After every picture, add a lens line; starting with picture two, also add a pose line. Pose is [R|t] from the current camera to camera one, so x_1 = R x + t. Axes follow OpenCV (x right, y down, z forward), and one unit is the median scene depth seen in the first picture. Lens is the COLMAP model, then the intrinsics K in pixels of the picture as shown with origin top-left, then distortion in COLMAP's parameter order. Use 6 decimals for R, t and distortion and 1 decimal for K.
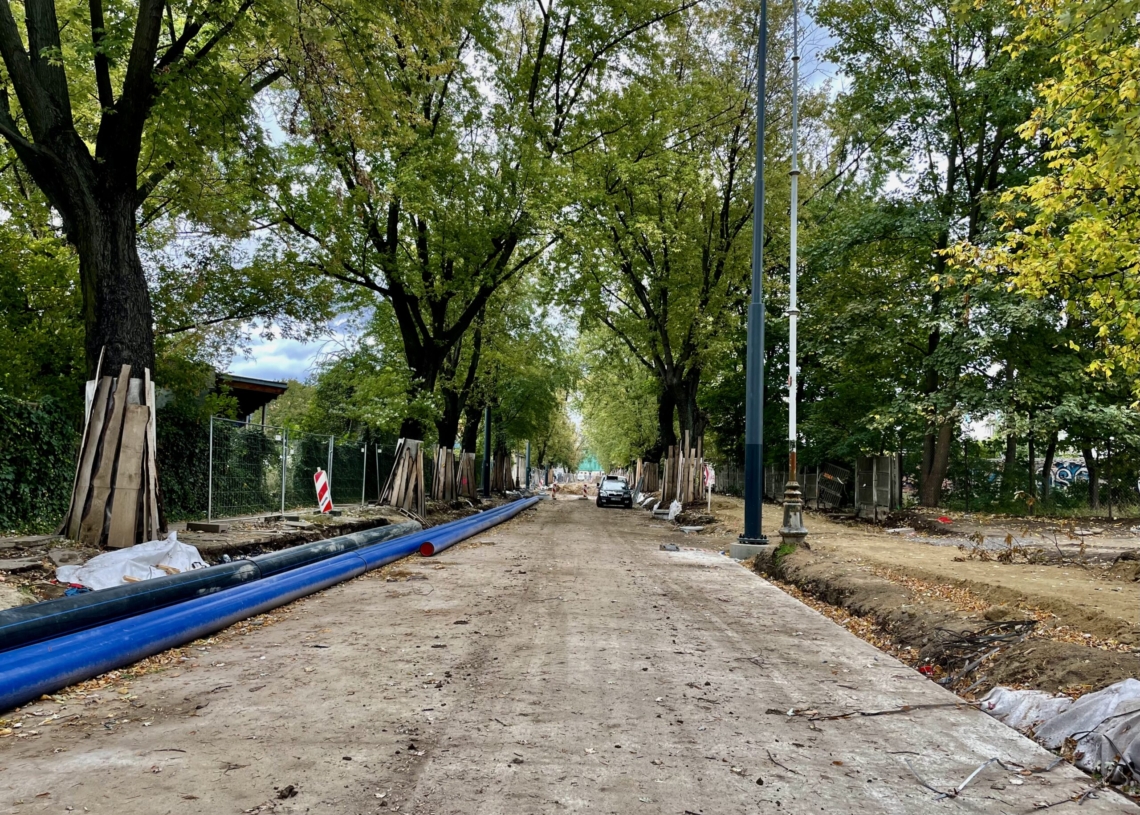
lens RADIAL K [[860.4, 0, 556.2], [0, 860.4, 405.5], [0, 0, 1]] dist [0.099668, -0.139299]
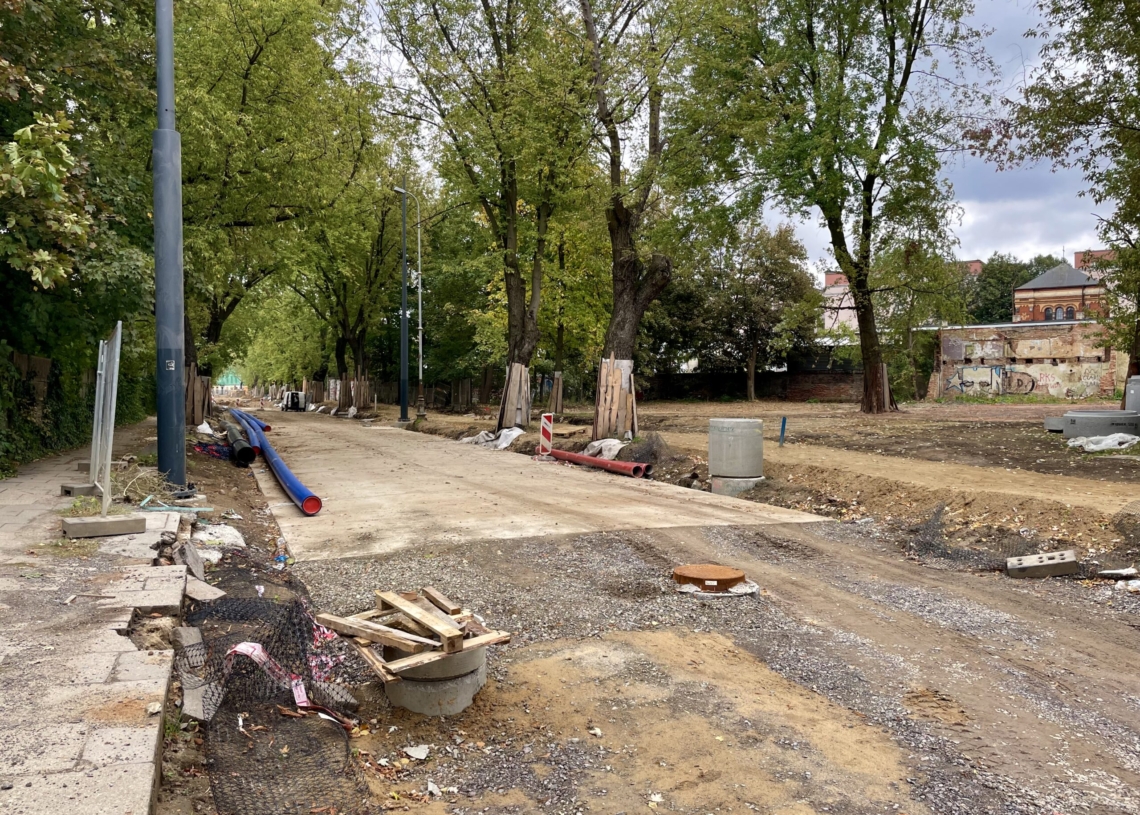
lens RADIAL K [[860.4, 0, 556.2], [0, 860.4, 405.5], [0, 0, 1]] dist [0.099668, -0.139299]
pose [[0.912314, -0.027132, 0.408591, -0.258745], [-0.015000, 0.994919, 0.099557, -0.088933], [-0.409216, -0.096956, 0.907272, -0.945350]]
